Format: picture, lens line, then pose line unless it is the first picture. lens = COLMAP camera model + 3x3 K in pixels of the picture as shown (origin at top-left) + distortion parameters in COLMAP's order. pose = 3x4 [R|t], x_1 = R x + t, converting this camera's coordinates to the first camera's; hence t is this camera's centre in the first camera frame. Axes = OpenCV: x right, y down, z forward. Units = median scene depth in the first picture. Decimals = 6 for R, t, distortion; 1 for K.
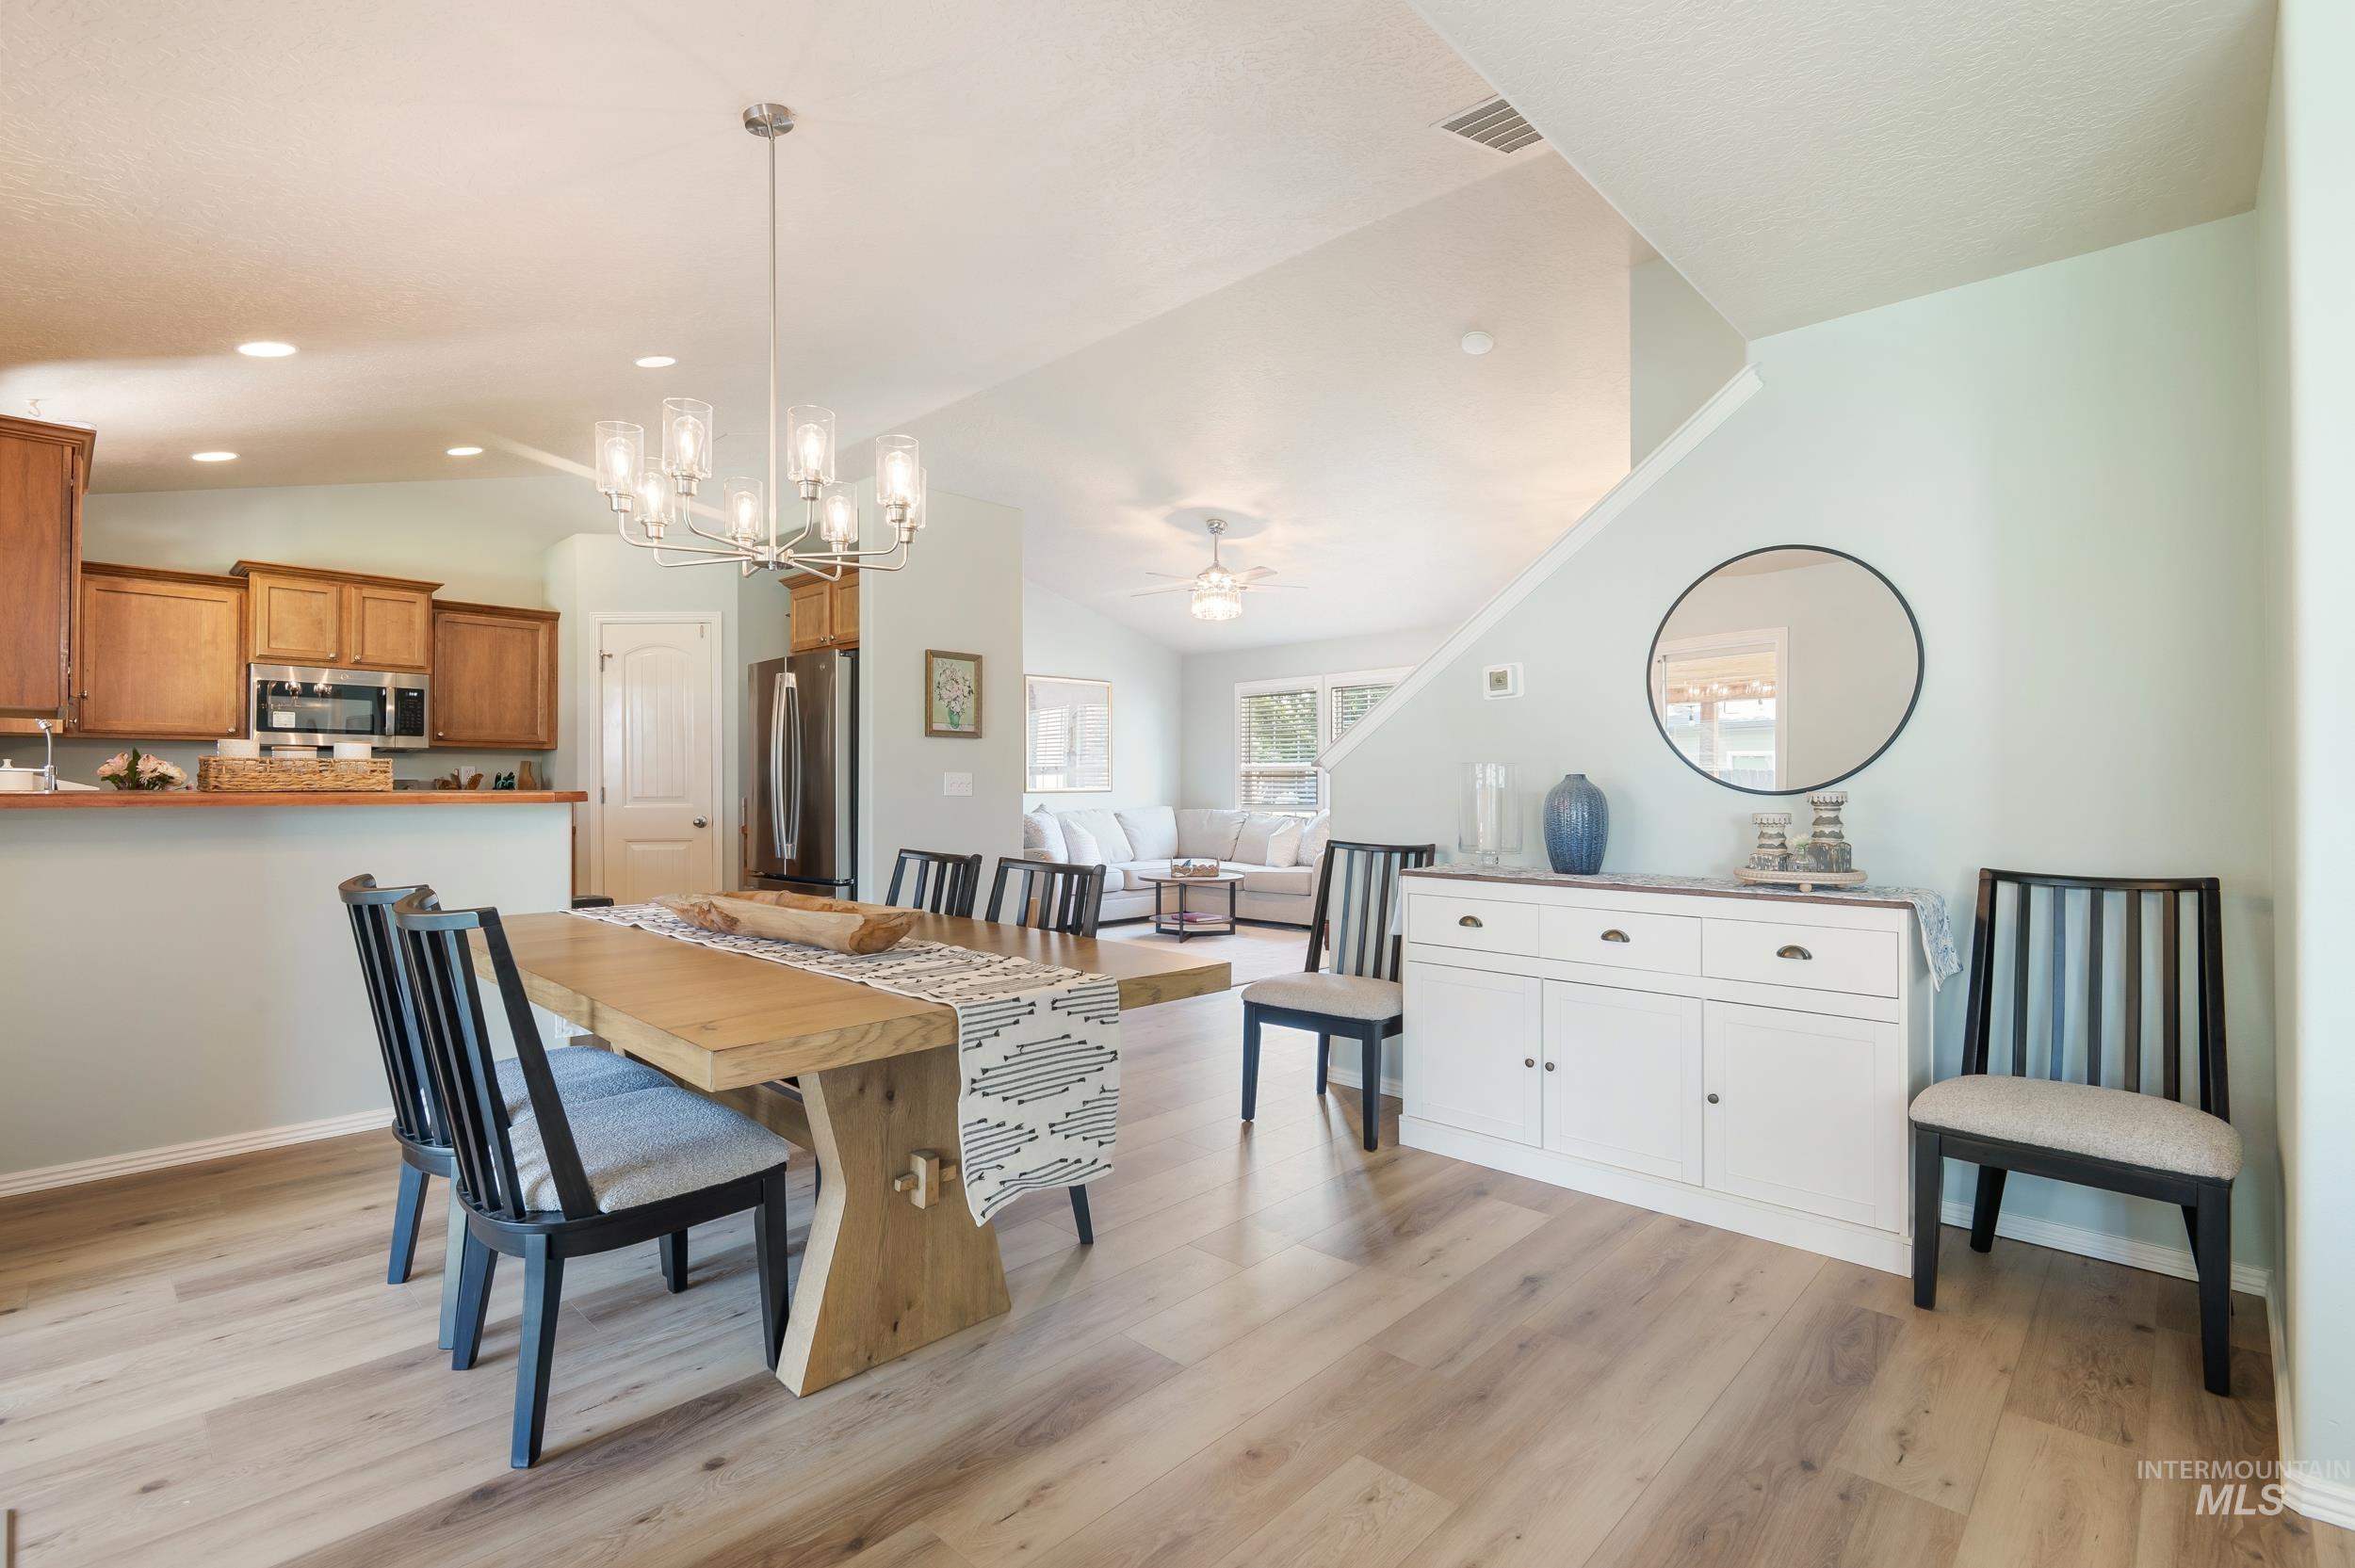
lens RADIAL K [[1062.3, 0, 1173.5], [0, 1062.3, 778.7], [0, 0, 1]] dist [-0.004551, -0.000629]
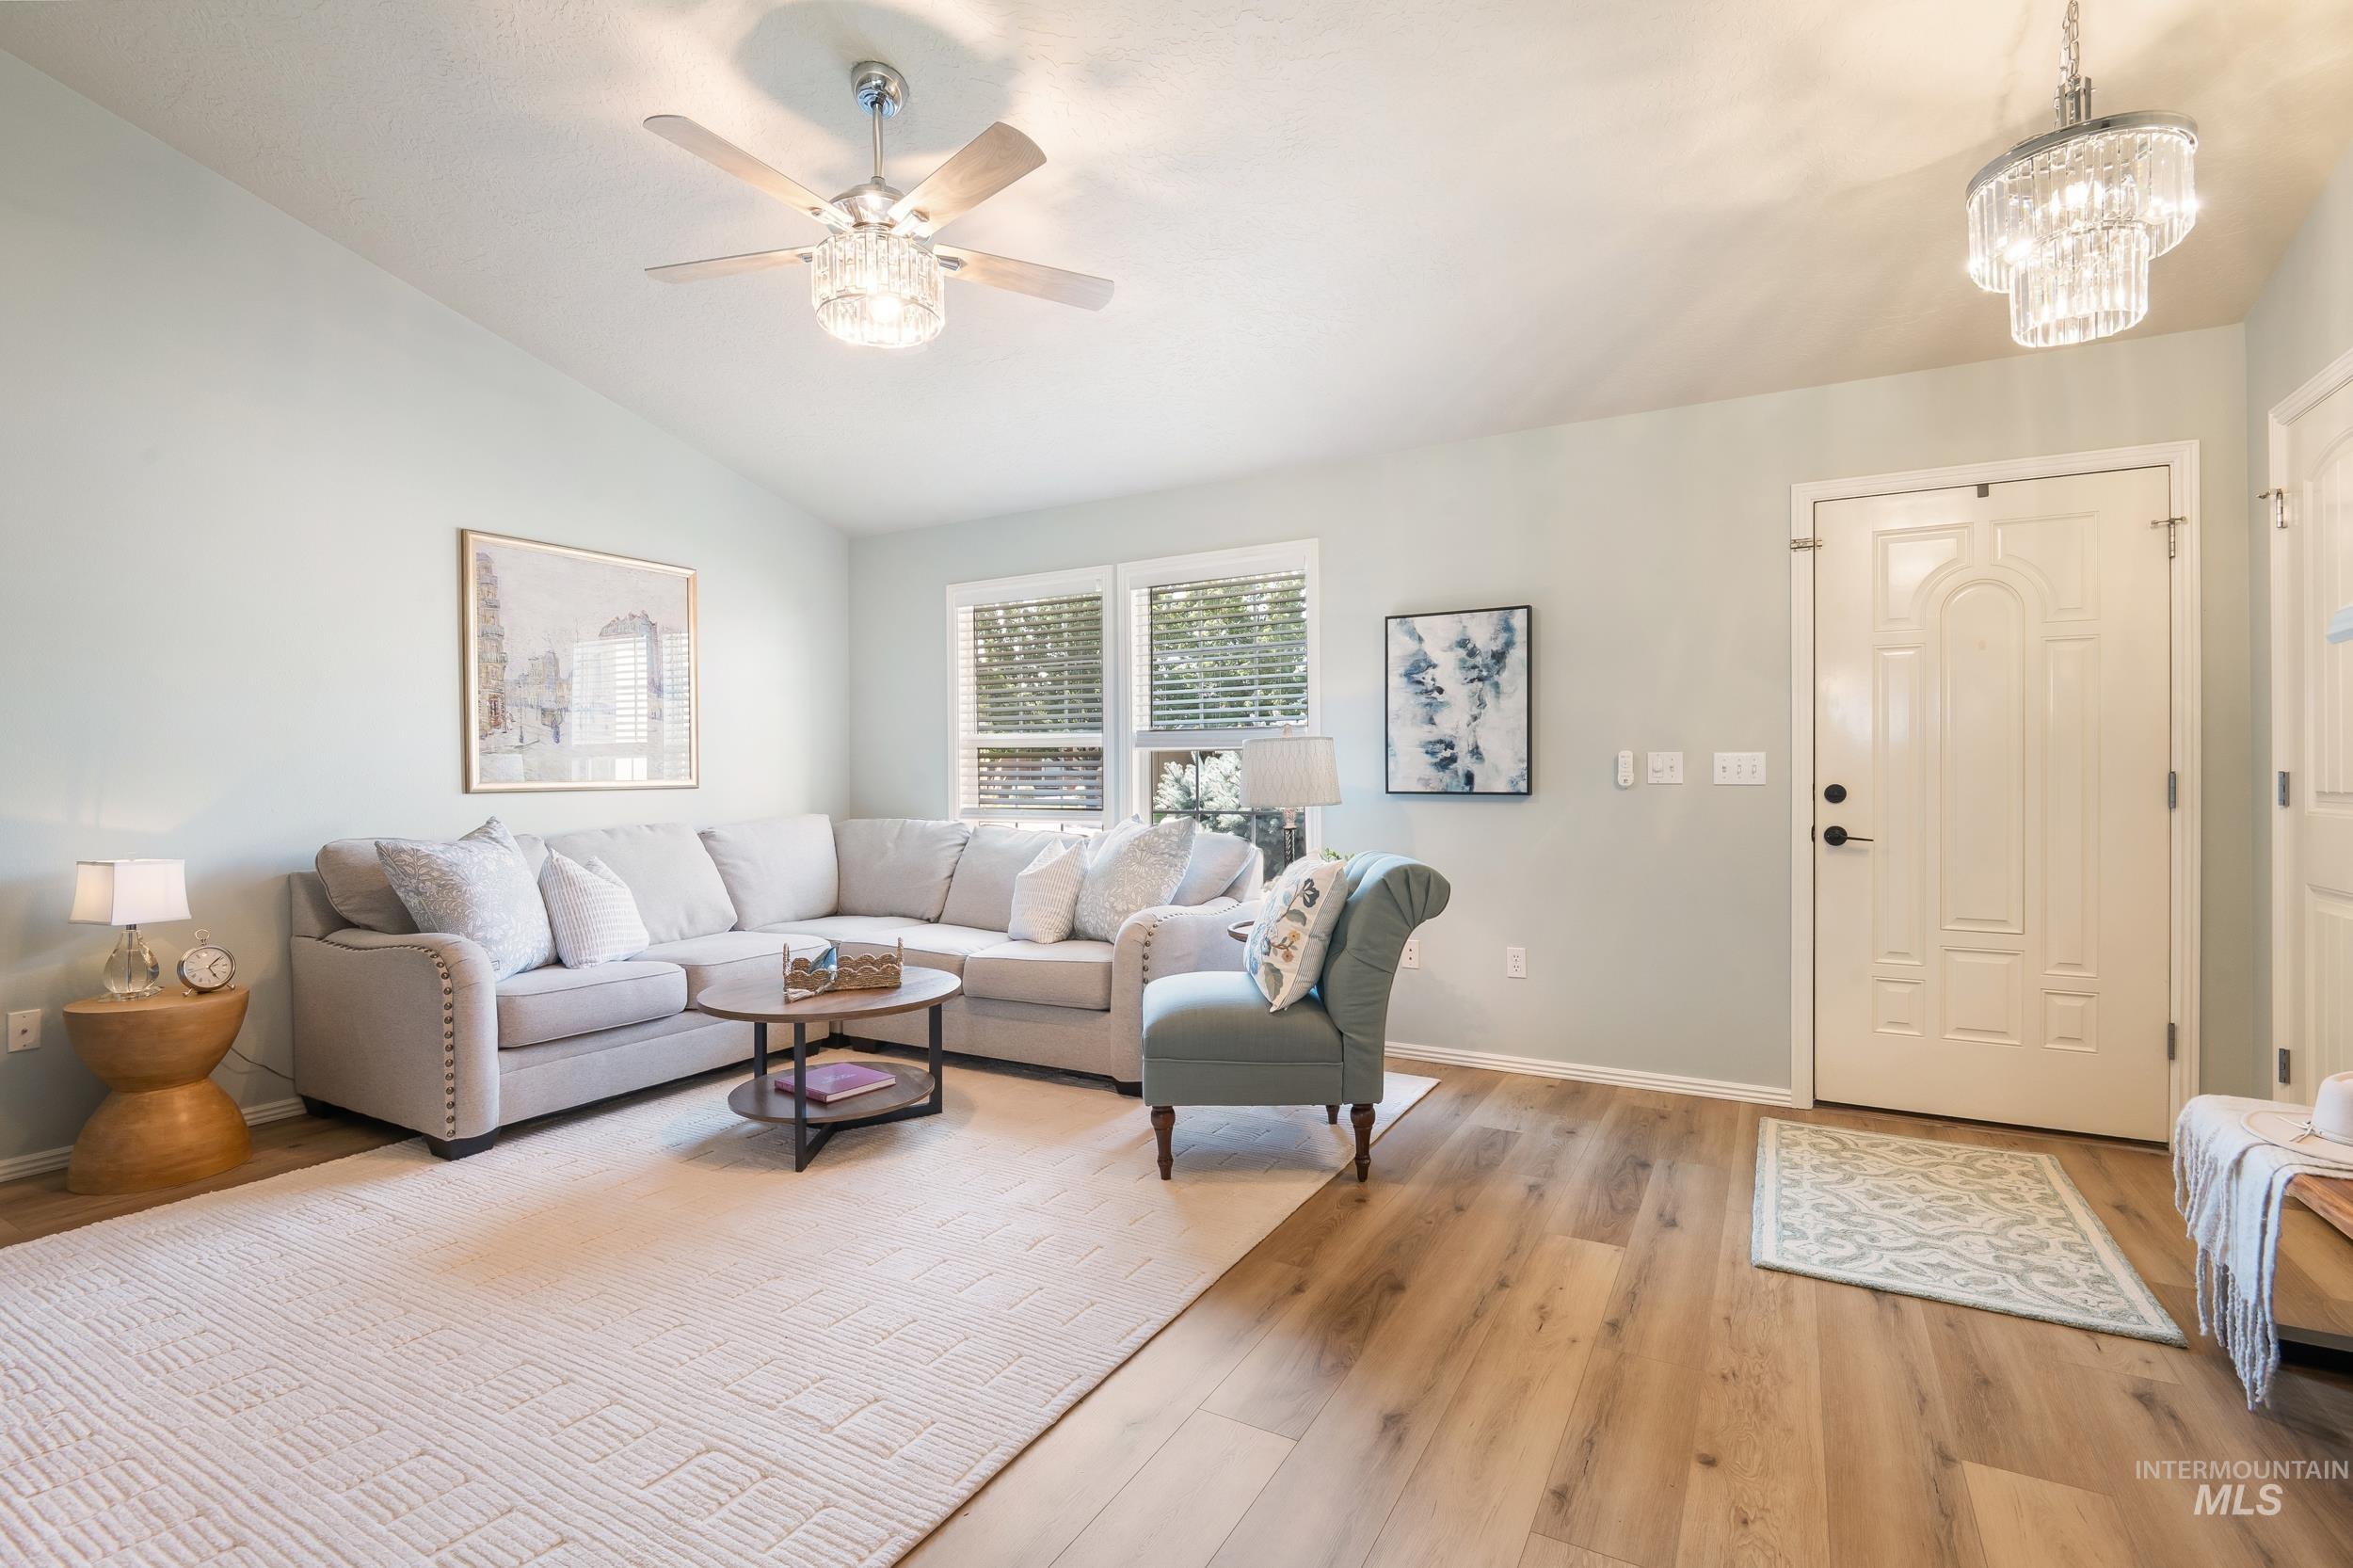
lens RADIAL K [[1061.5, 0, 1172.5], [0, 1061.5, 778.7], [0, 0, 1]] dist [-0.004551, -0.000629]
pose [[0.968451, -0.005744, 0.249139, 0.039402], [0.002916, 0.999927, 0.011721, 0.003159], [-0.249188, -0.010624, 0.968397, 0.519082]]
